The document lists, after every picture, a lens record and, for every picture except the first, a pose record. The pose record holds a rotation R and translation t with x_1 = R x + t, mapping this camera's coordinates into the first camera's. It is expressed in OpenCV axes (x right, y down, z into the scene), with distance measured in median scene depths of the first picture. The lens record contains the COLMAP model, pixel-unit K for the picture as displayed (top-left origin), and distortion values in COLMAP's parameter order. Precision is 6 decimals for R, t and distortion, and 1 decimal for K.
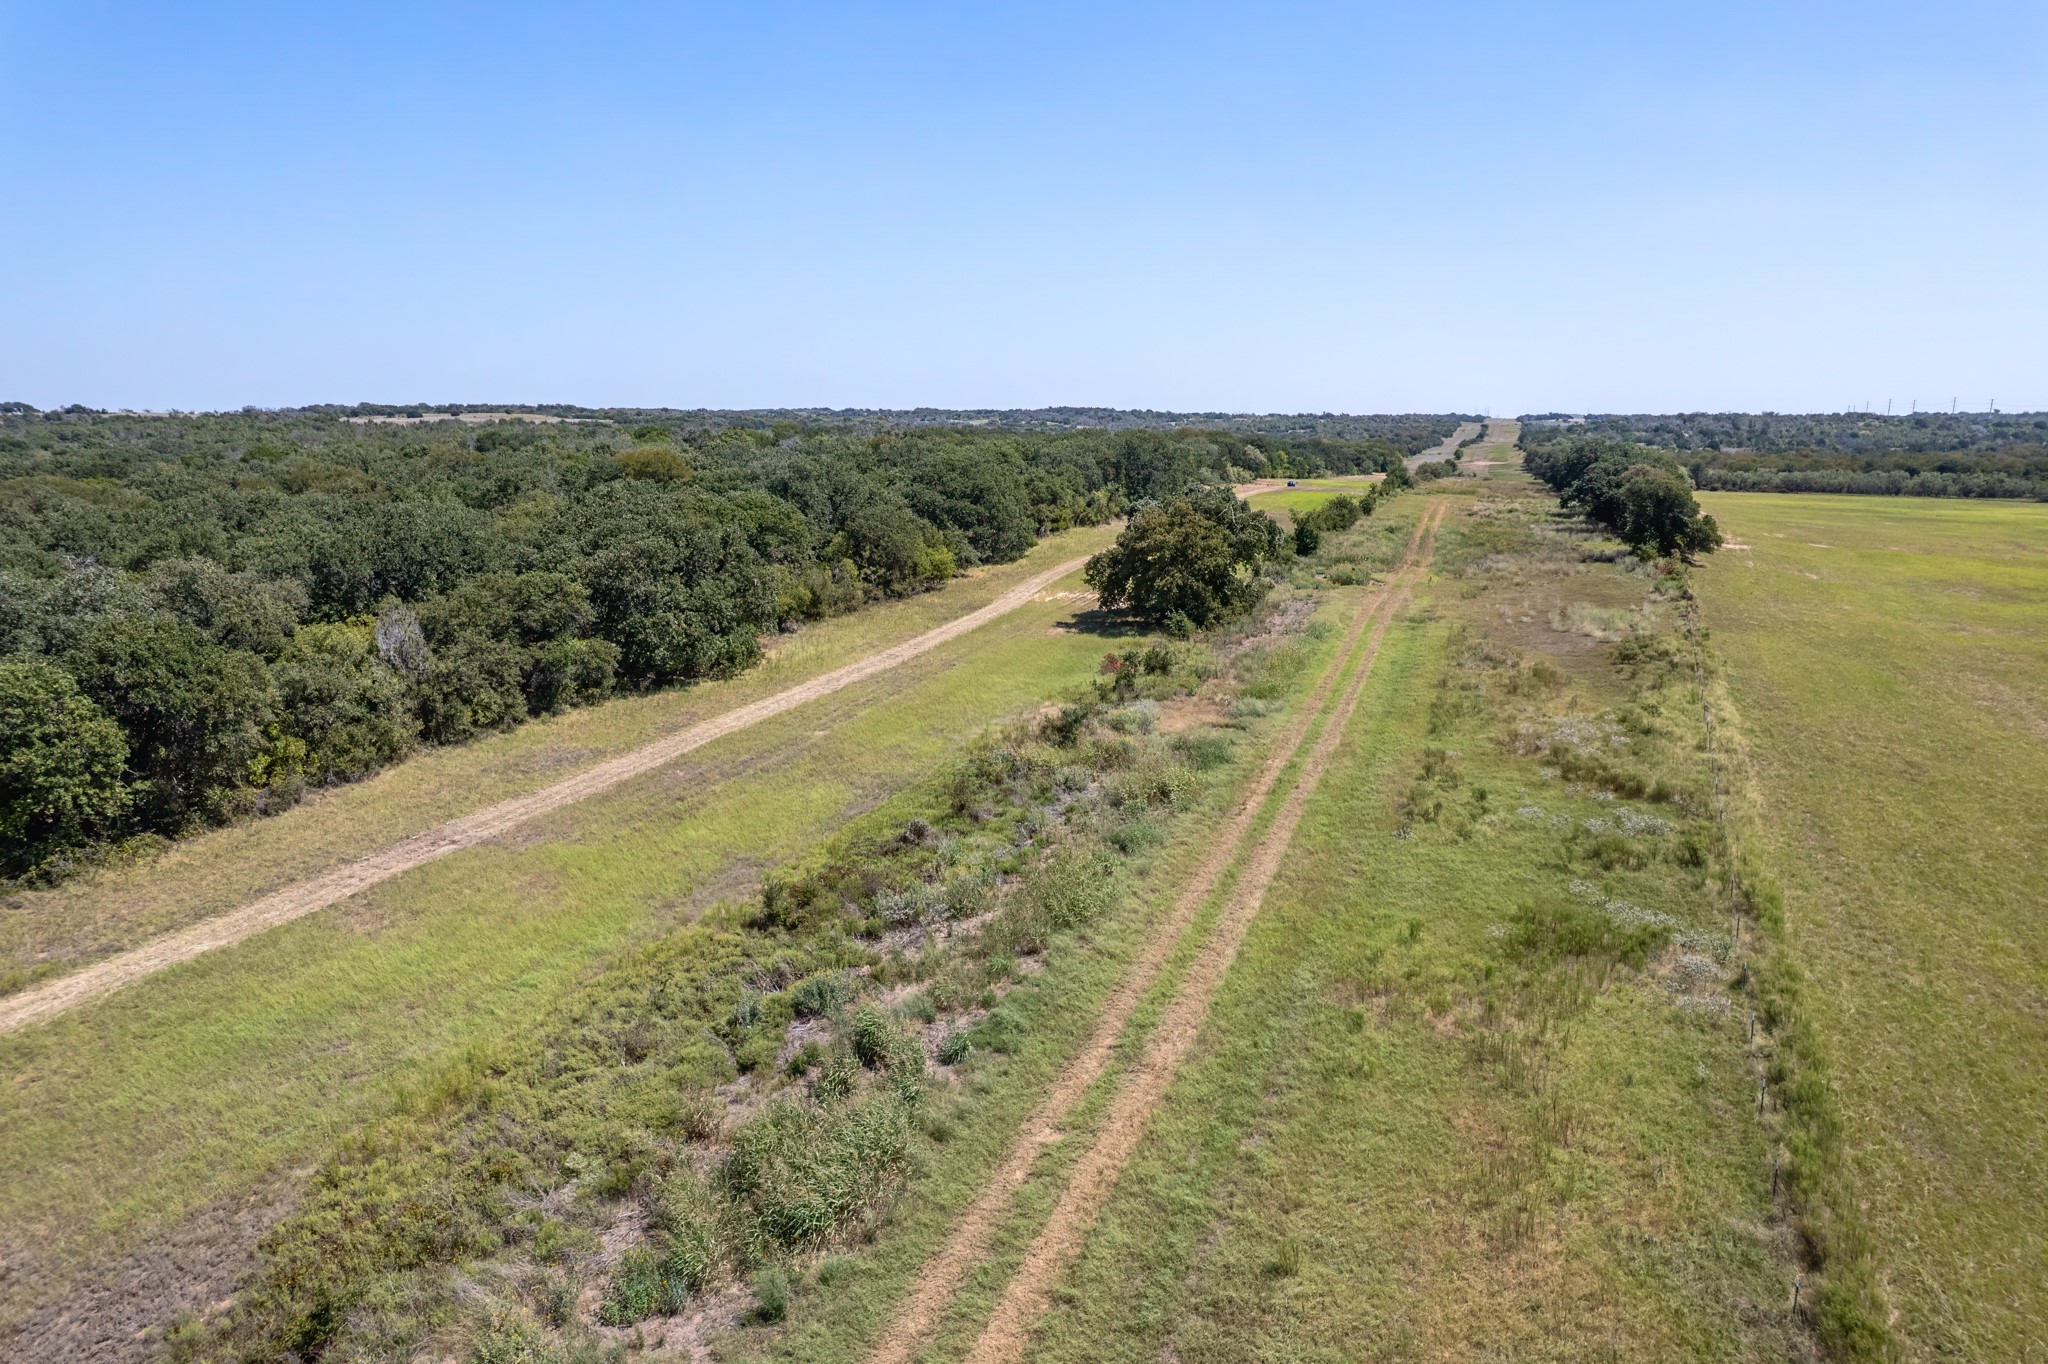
lens RADIAL K [[1336.3, 0, 1024.5], [0, 1336.3, 683.0], [0, 0, 1]] dist [-0.057170, 0.033957]
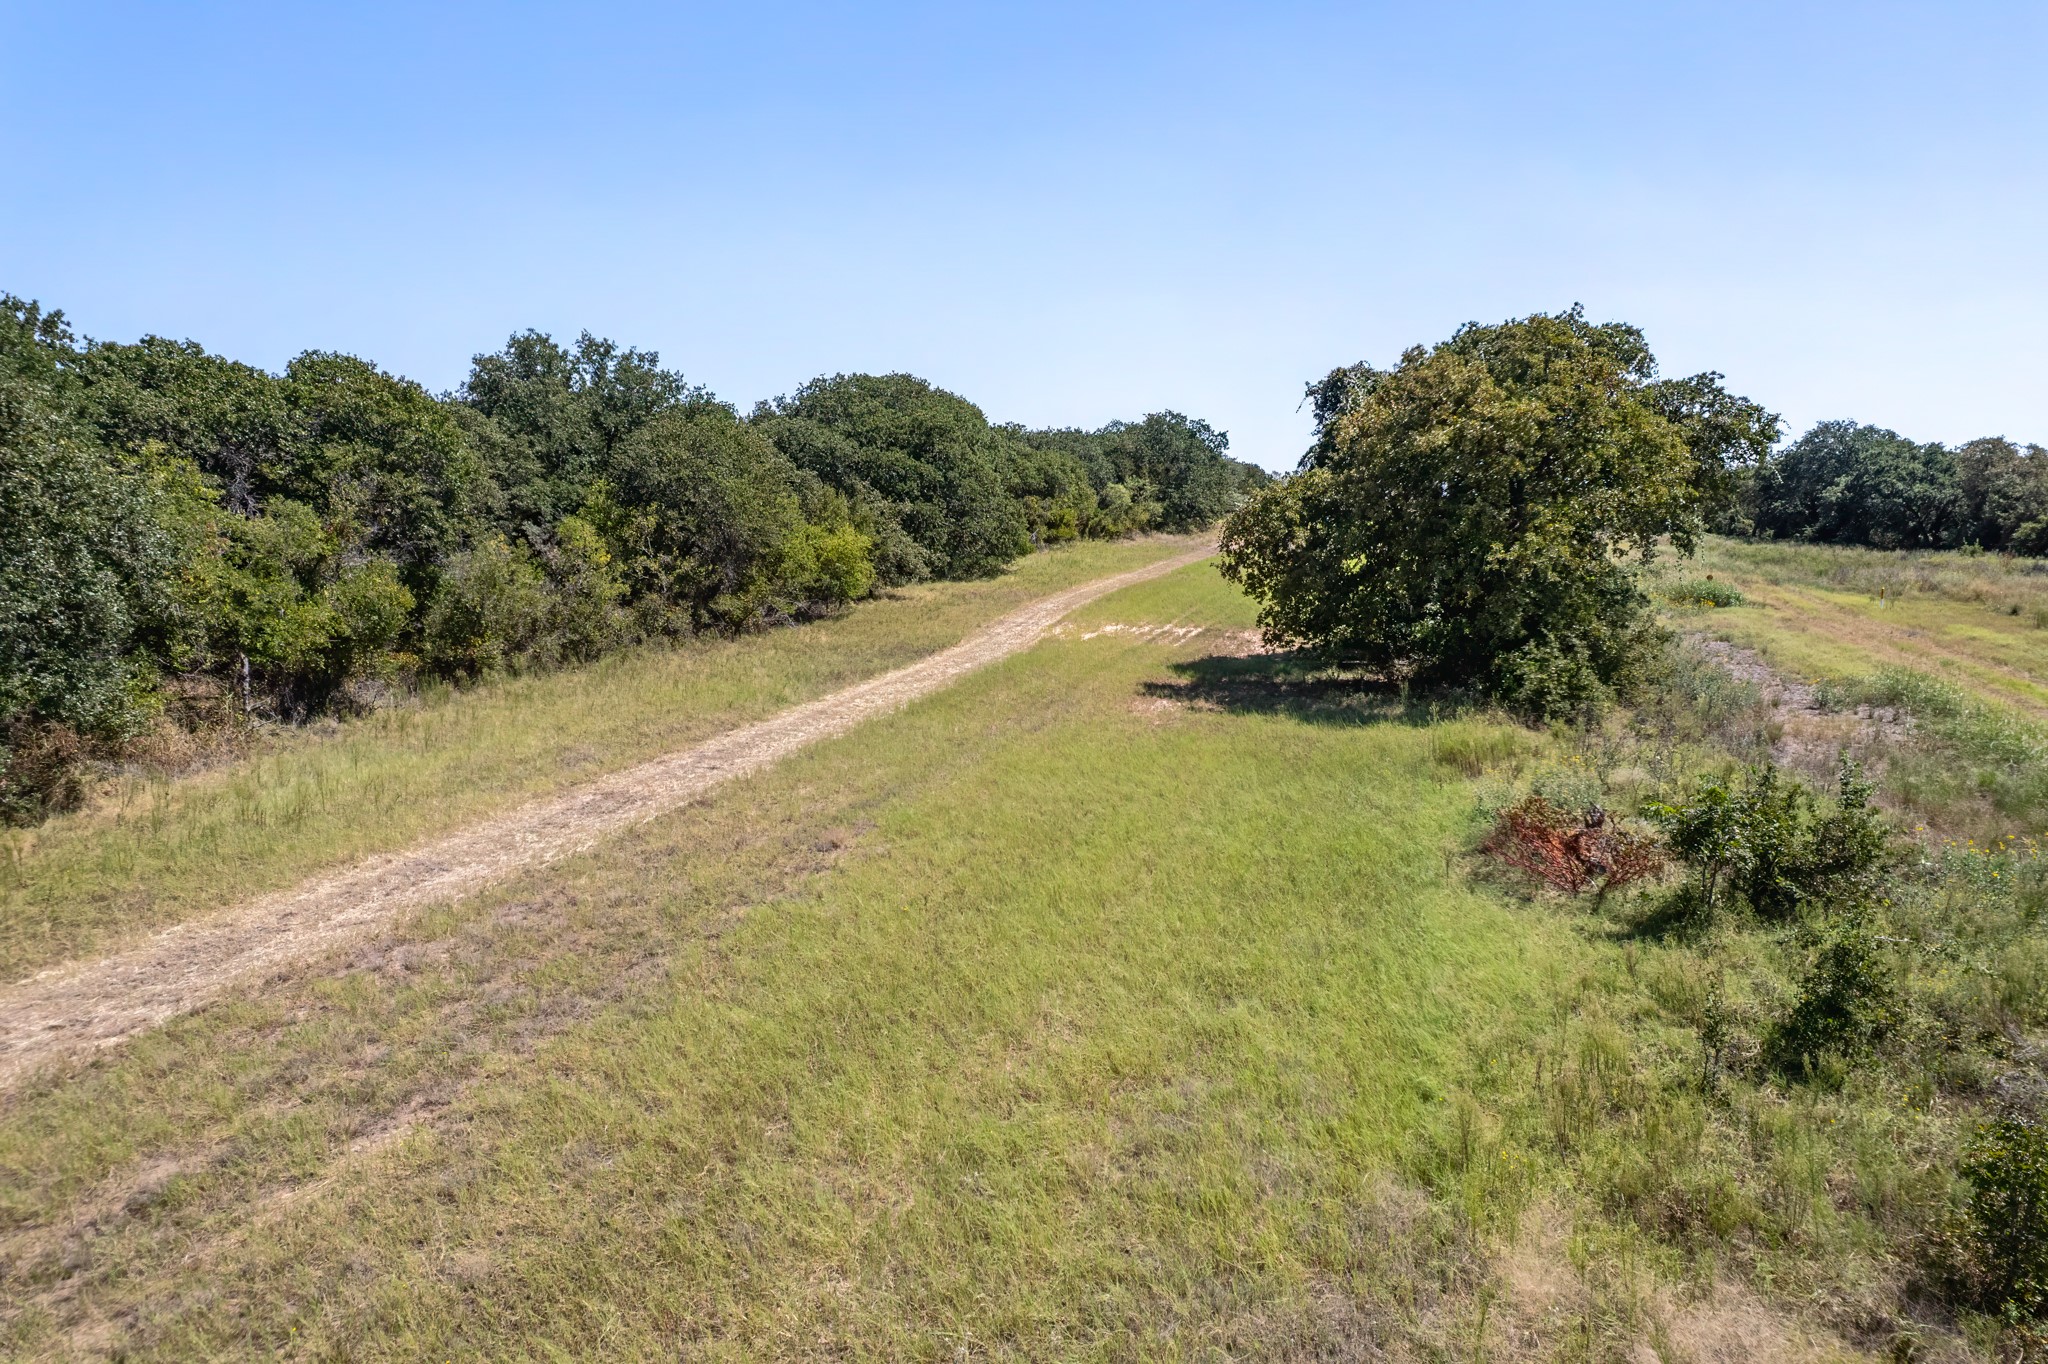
lens RADIAL K [[1336.3, 0, 1021.9], [0, 1336.3, 681.6], [0, 0, 1]] dist [-0.057170, 0.033957]
pose [[0.999079, -0.005576, 0.042543, -0.019988], [0.008301, 0.997905, -0.064155, -0.019053], [-0.042096, 0.064449, 0.997033, 0.526589]]
